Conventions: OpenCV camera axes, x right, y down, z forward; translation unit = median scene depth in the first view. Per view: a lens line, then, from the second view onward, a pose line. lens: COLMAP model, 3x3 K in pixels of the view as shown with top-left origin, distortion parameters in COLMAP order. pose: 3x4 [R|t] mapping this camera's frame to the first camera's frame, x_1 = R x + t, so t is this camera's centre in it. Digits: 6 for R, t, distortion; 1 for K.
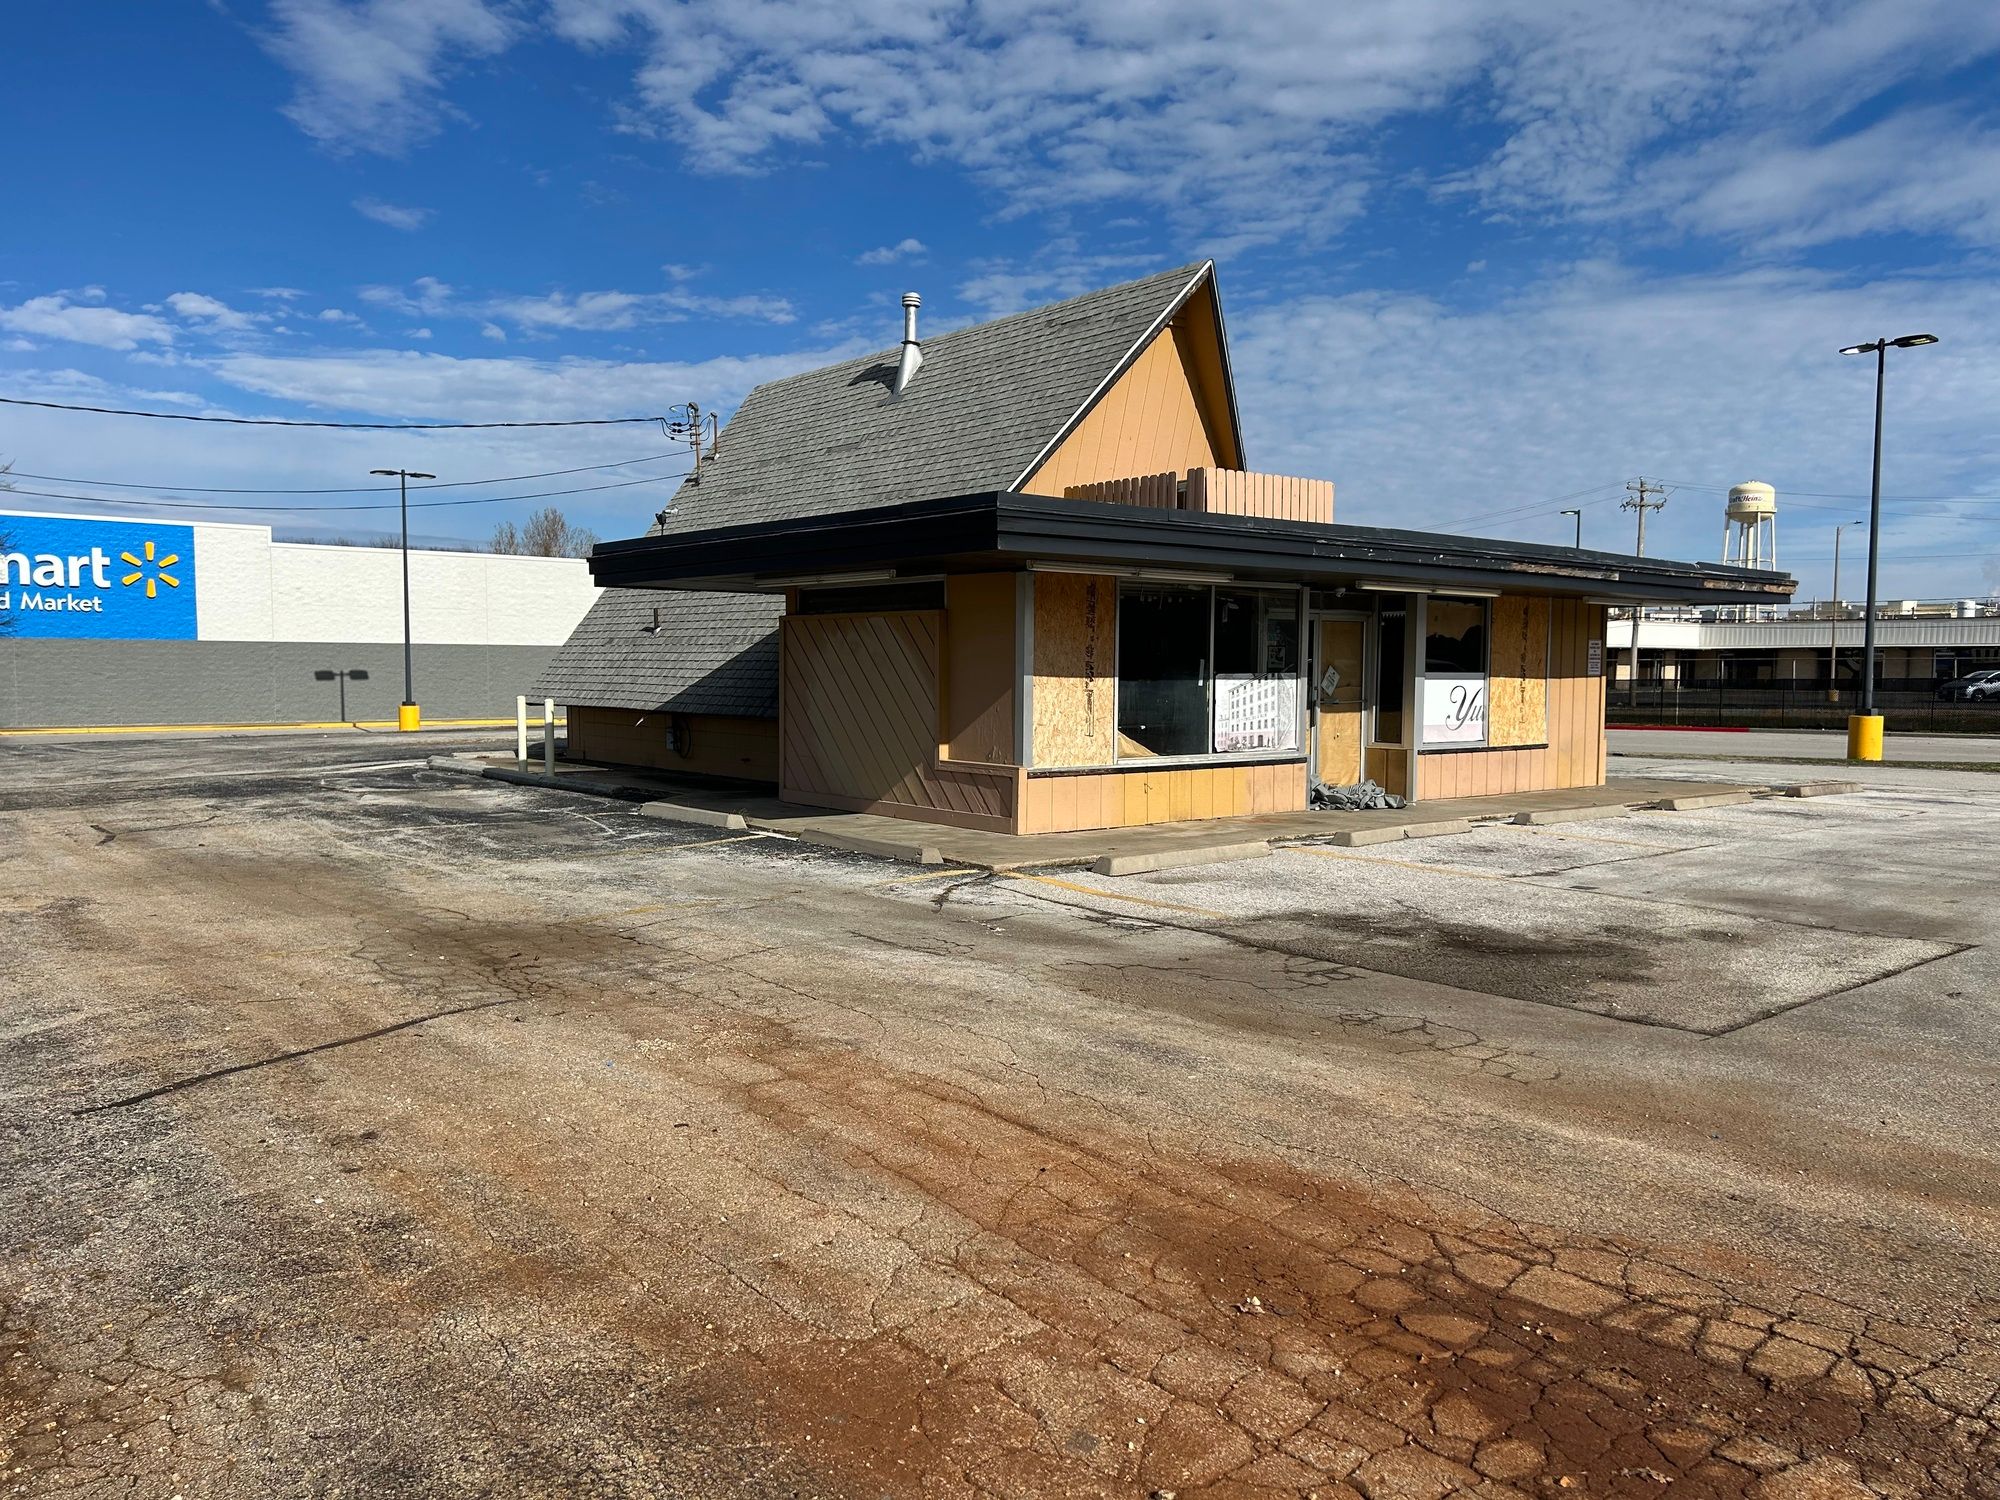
lens RADIAL K [[1507.1, 0, 1002.7], [0, 1507.1, 760.2], [0, 0, 1]] dist [0.060354, -0.059198]
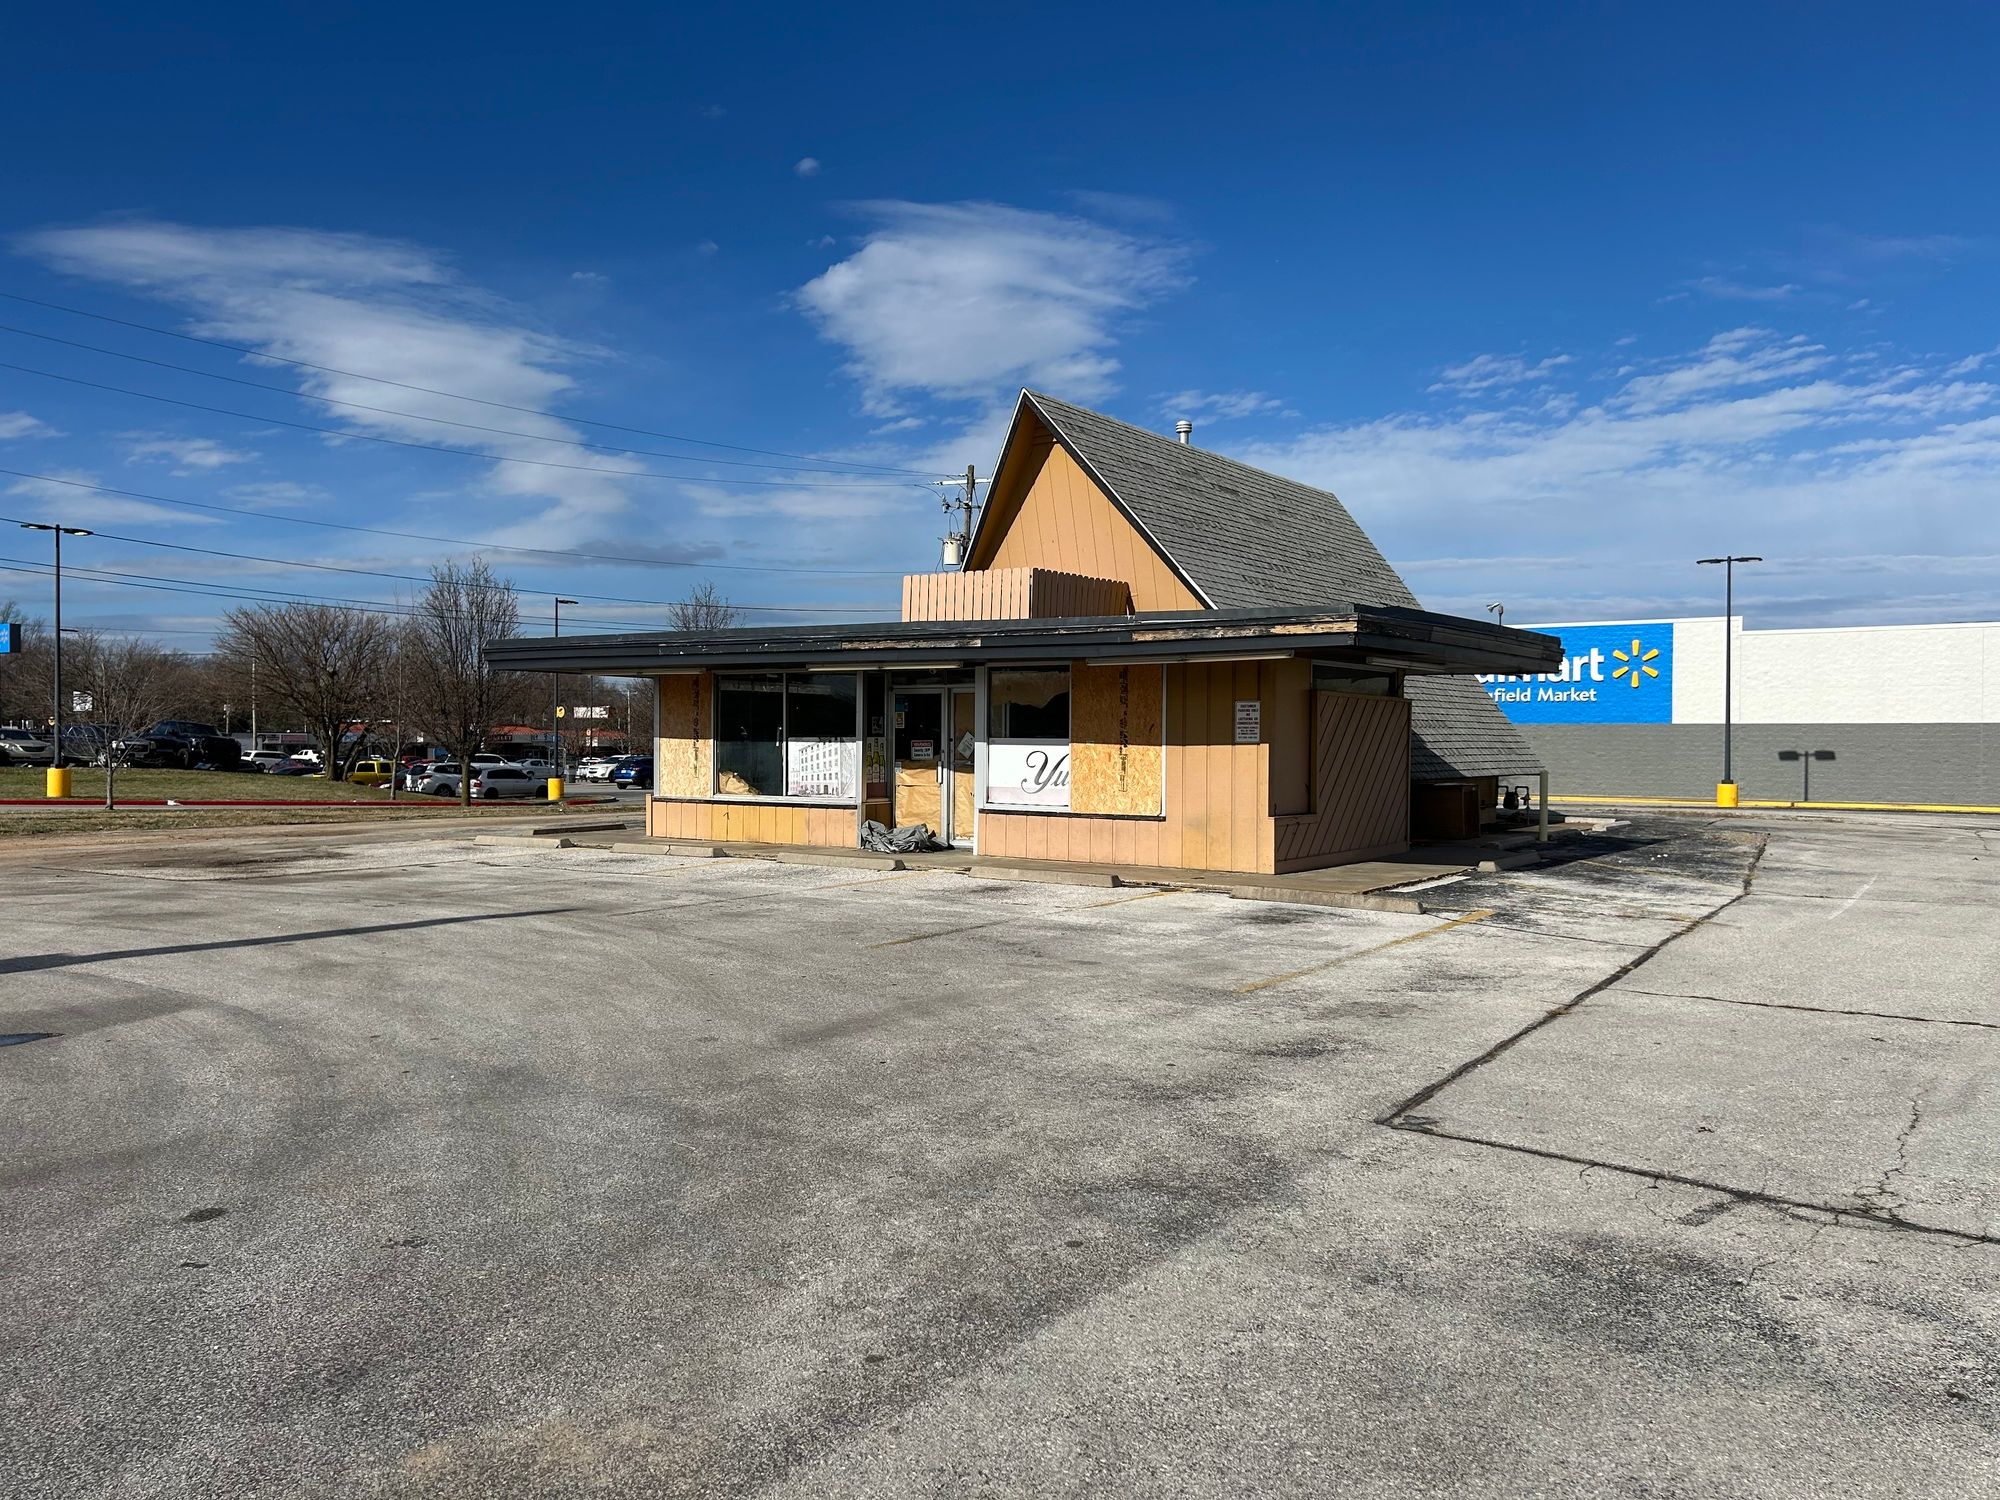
lens RADIAL K [[1507.1, 0, 1008.6], [0, 1507.1, 748.9], [0, 0, 1]] dist [0.060354, -0.059198]
pose [[0.274097, 0.002751, -0.961698, 1.261611], [-0.065050, 0.997759, -0.015686, -0.032284], [0.959499, 0.066858, 0.273662, 0.684881]]
